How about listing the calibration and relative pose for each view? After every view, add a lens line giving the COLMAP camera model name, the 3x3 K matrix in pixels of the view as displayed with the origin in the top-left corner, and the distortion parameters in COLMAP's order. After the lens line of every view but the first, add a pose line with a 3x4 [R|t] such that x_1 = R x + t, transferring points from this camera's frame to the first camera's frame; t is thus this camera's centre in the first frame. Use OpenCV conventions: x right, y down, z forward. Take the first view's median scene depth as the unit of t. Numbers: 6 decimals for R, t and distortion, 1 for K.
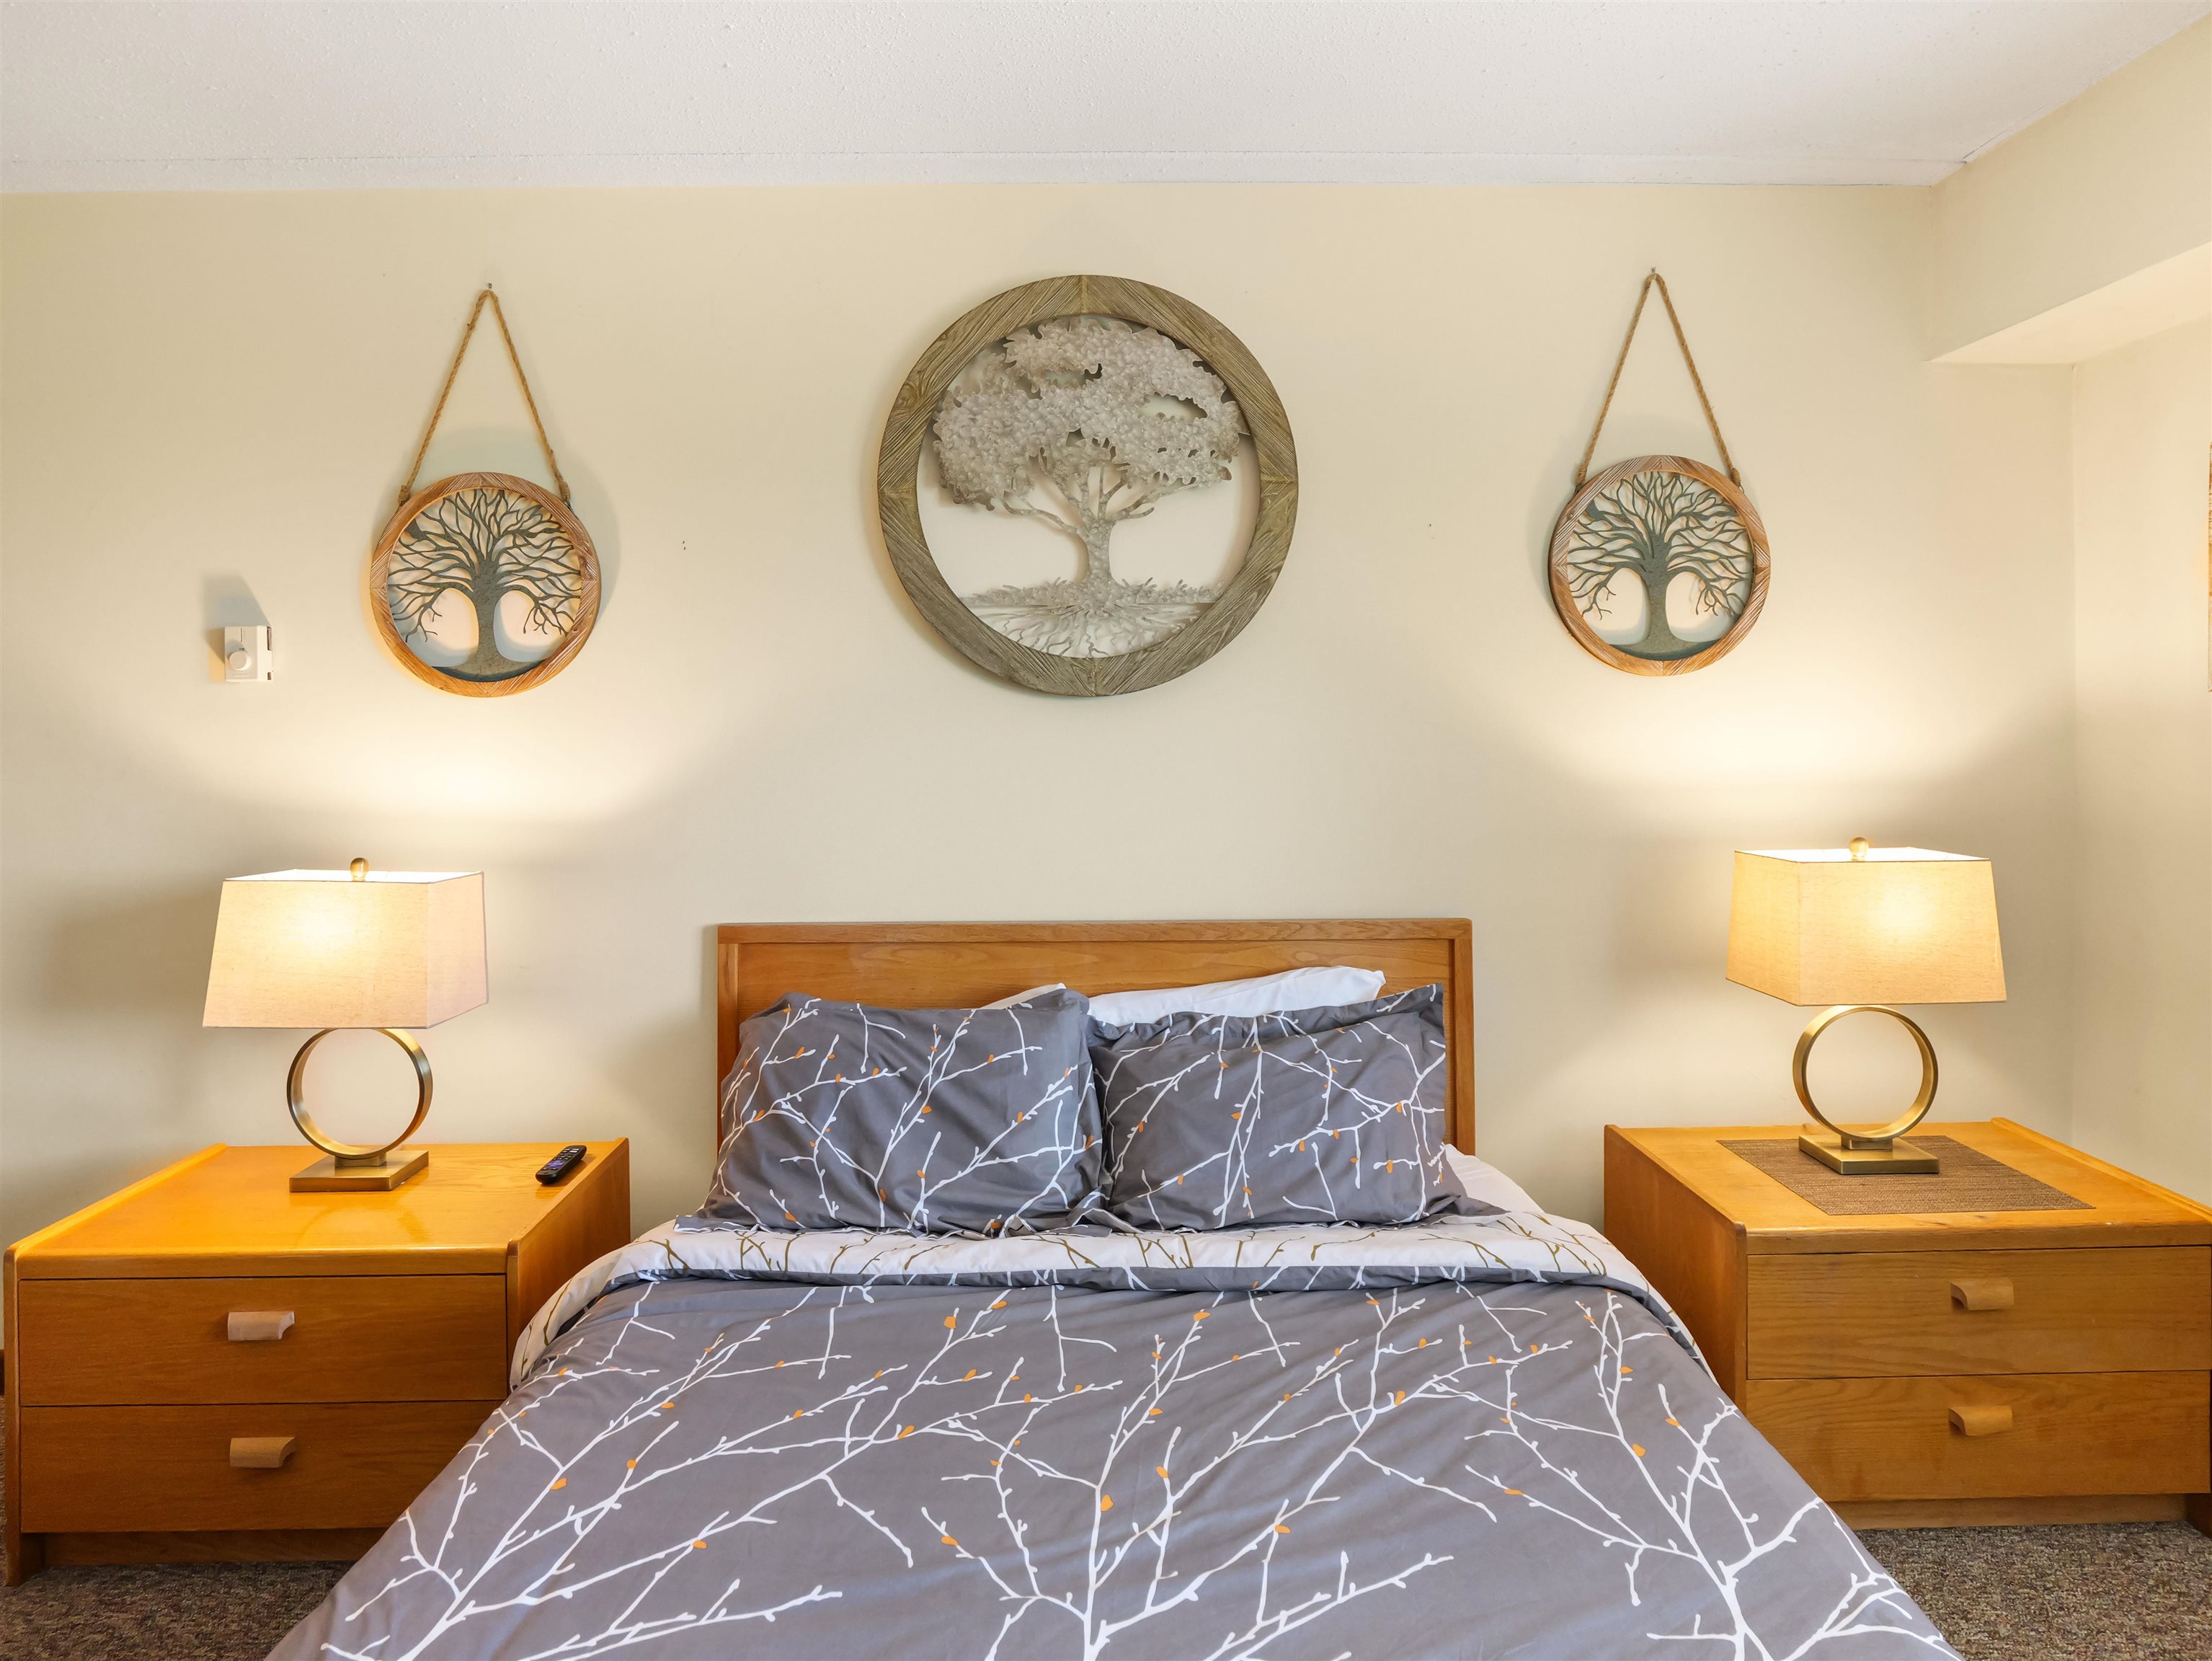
lens RADIAL K [[1092.4, 0, 1121.3], [0, 1092.4, 729.0], [0, 0, 1]] dist [-0.015427, -0.001334]
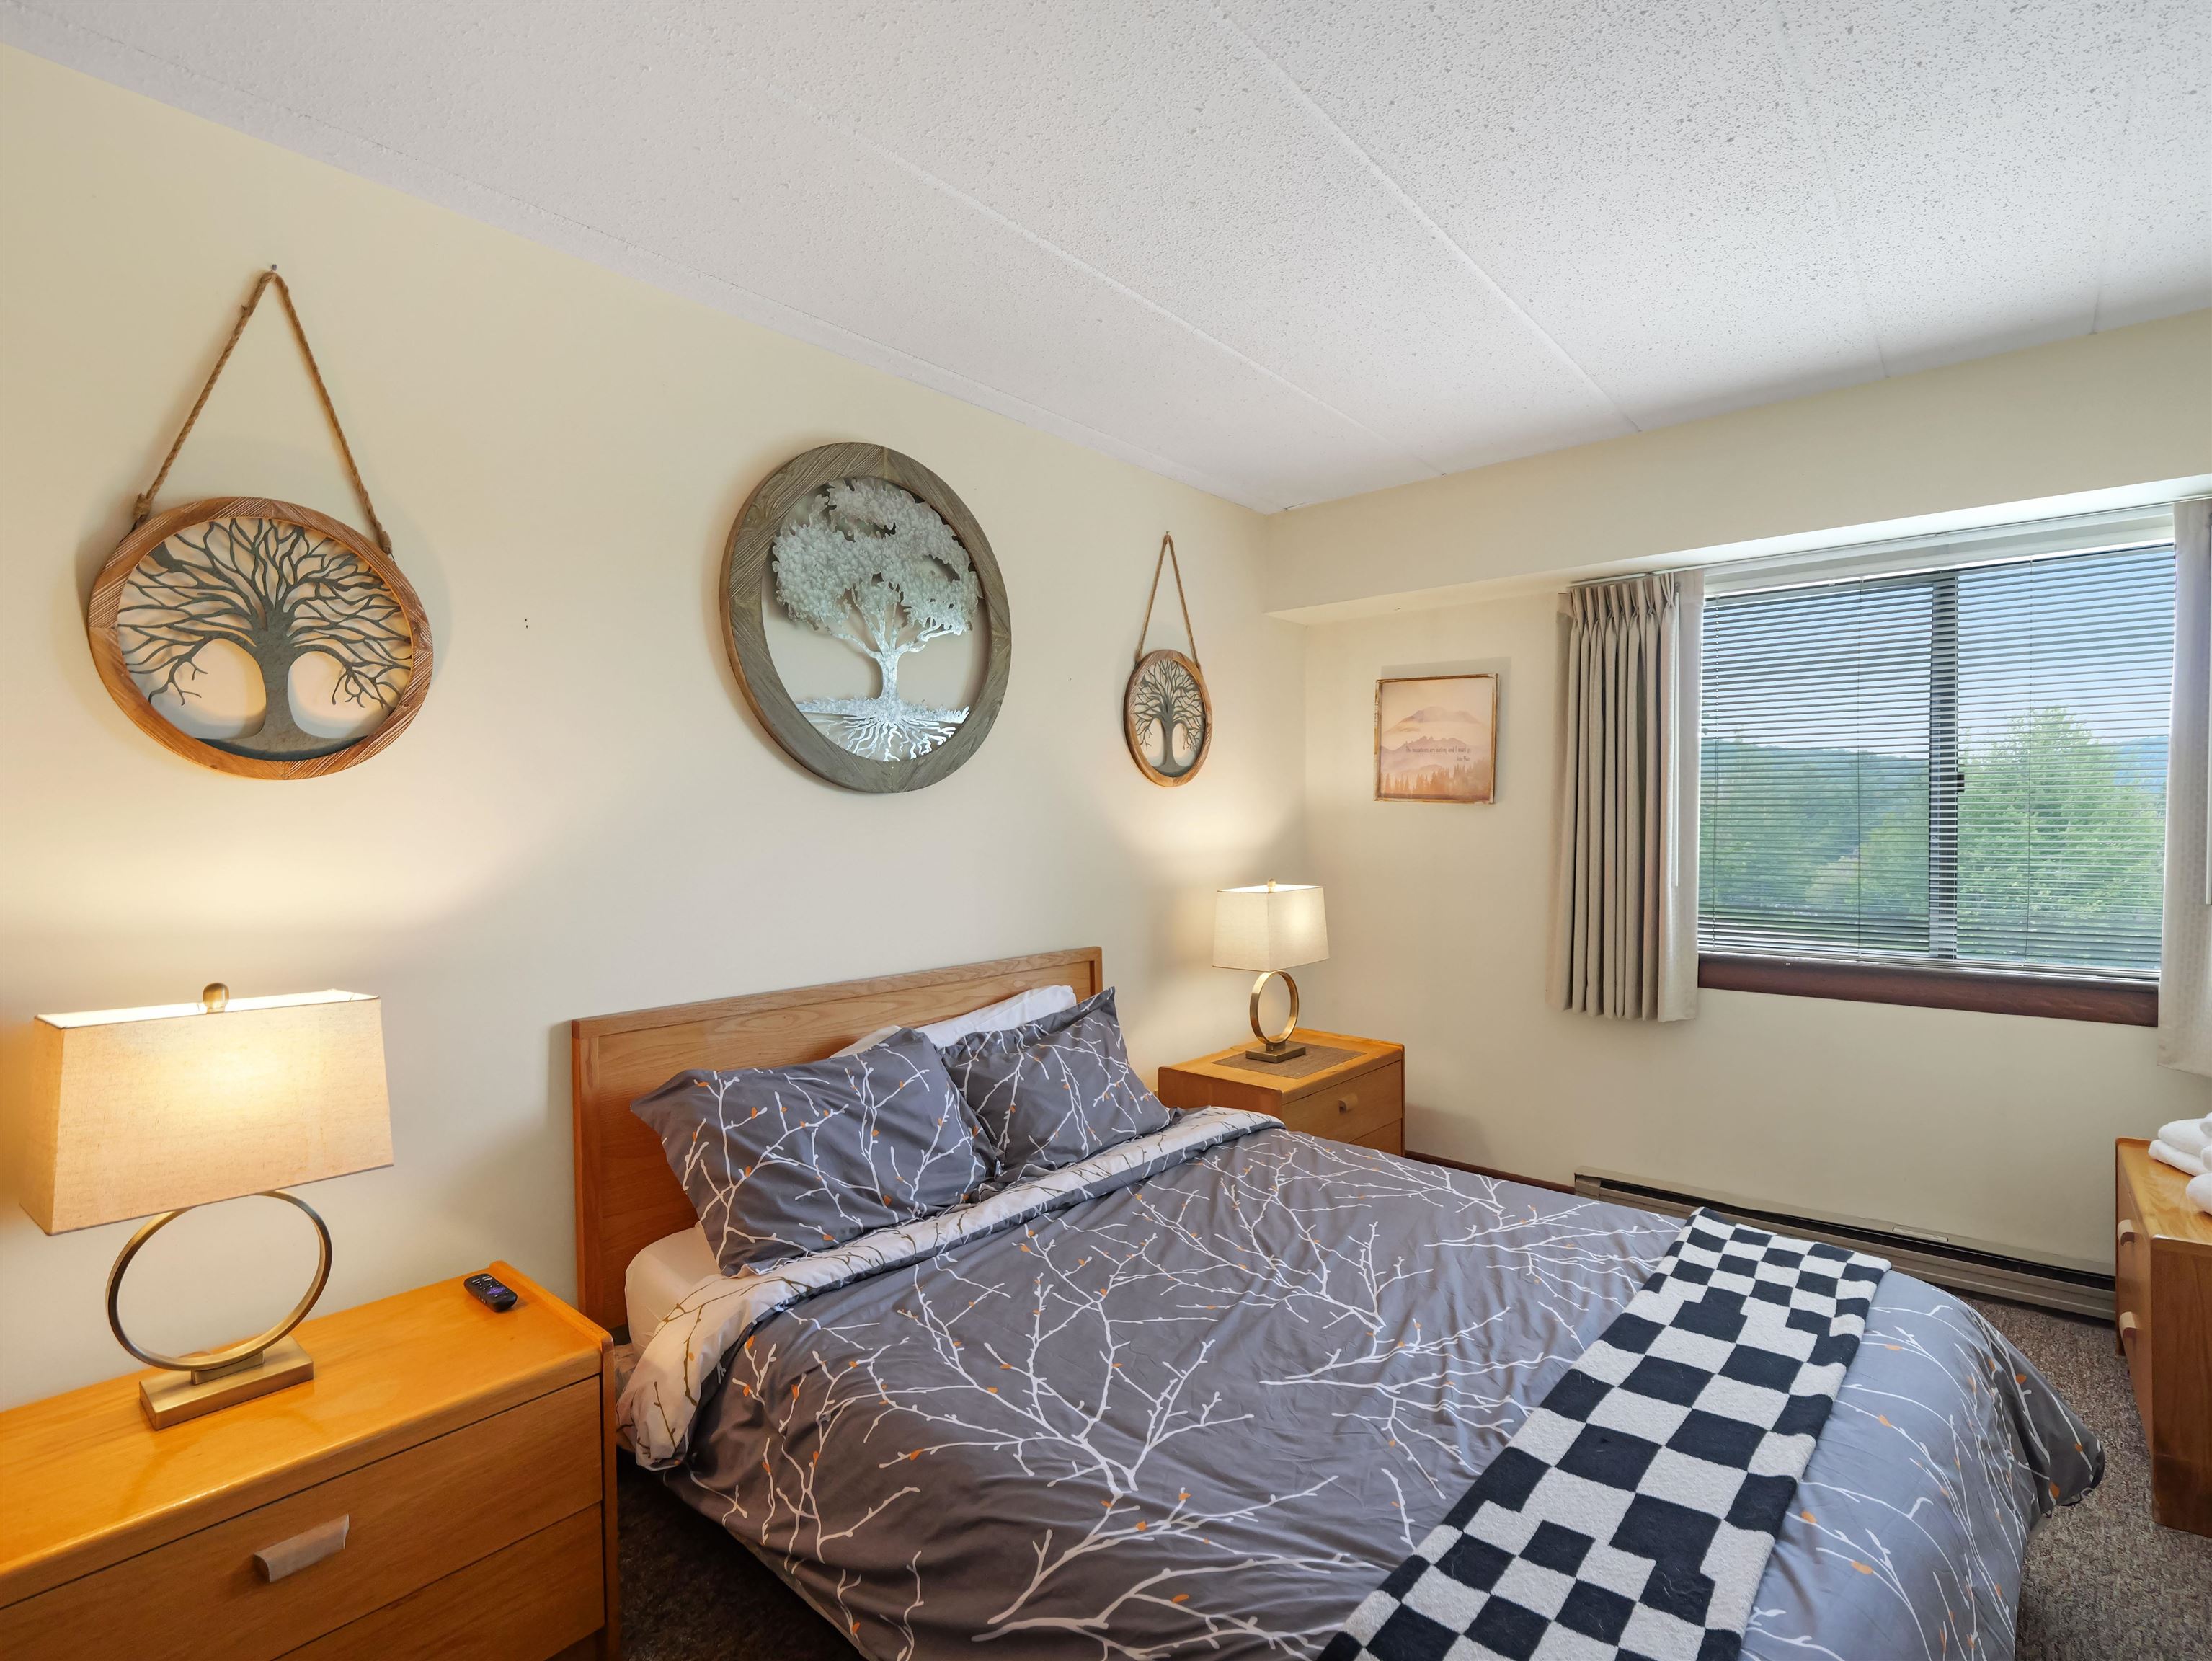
lens RADIAL K [[1092.4, 0, 1082.6], [0, 1092.4, 831.4], [0, 0, 1]] dist [-0.015427, -0.001334]
pose [[0.669844, -0.007688, 0.742462, -0.789447], [-0.000389, 0.999943, 0.010705, 0.000576], [-0.742502, -0.007459, 0.669803, 0.014714]]
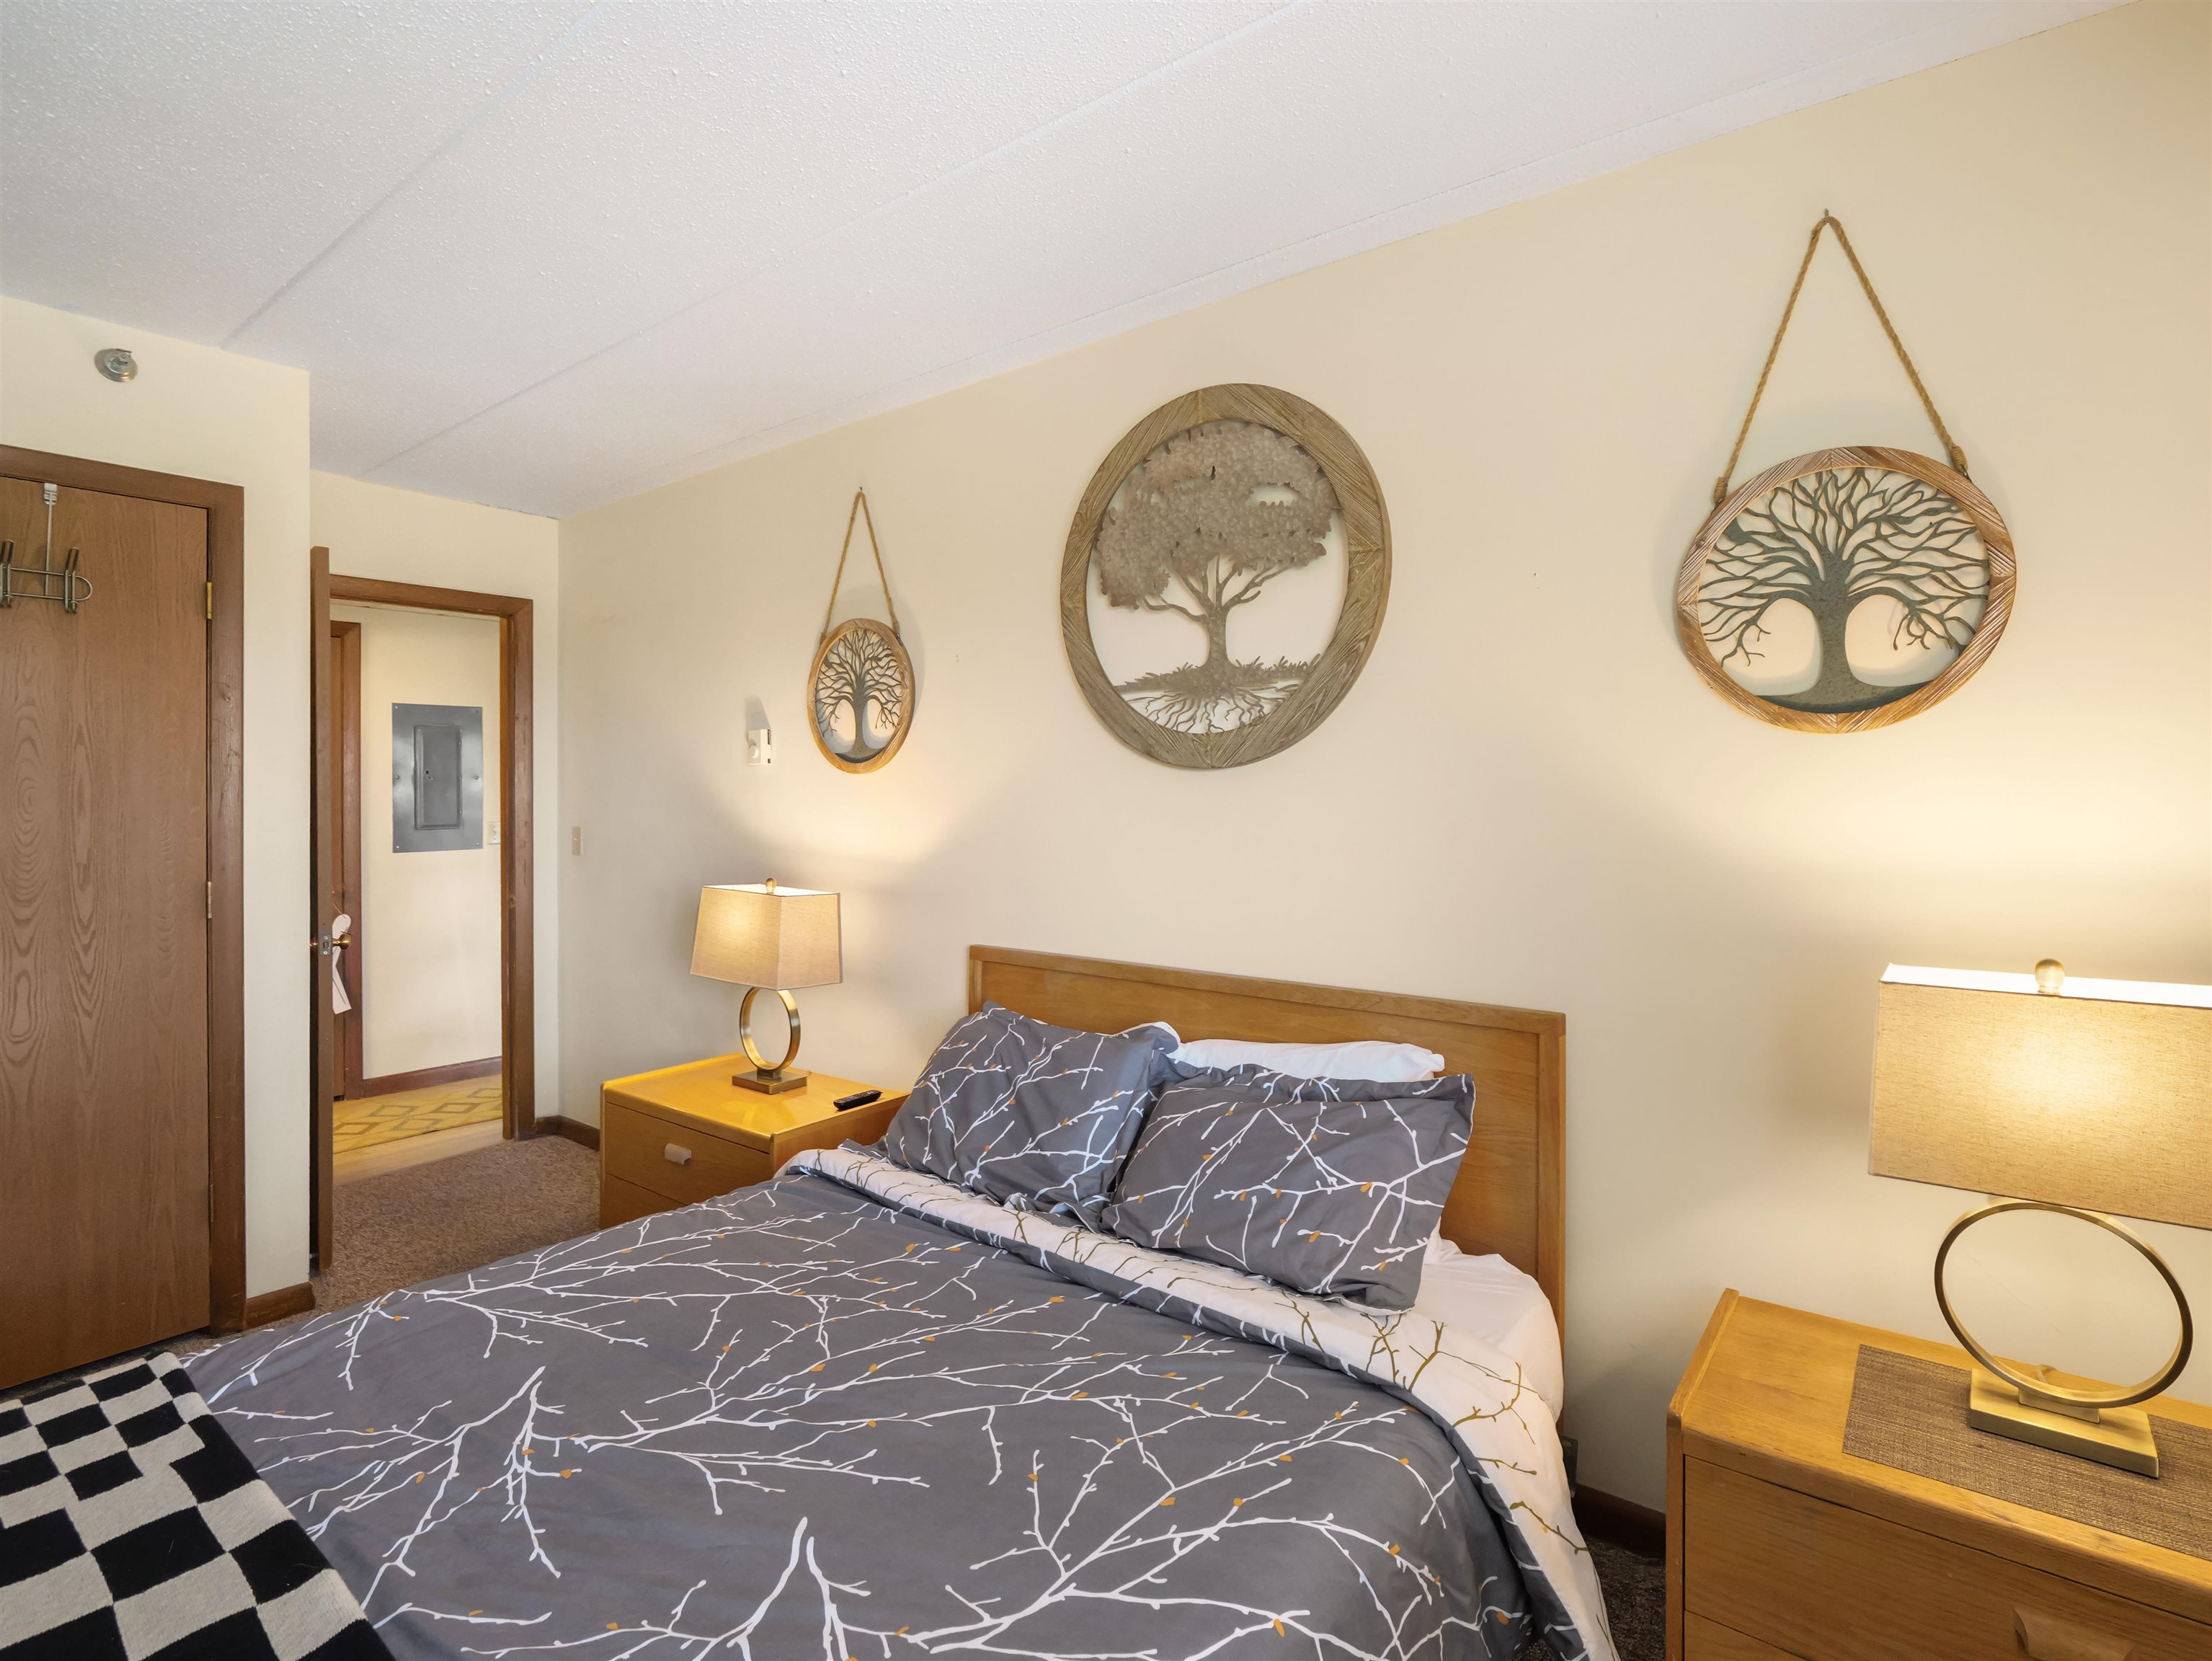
lens RADIAL K [[1092.4, 0, 1143.1], [0, 1092.4, 788.7], [0, 0, 1]] dist [-0.015427, -0.001334]
pose [[0.785367, -0.000018, -0.619030, 0.614043], [-0.002660, 0.999991, -0.003405, -0.005445], [0.619024, 0.004321, 0.785360, 0.093646]]
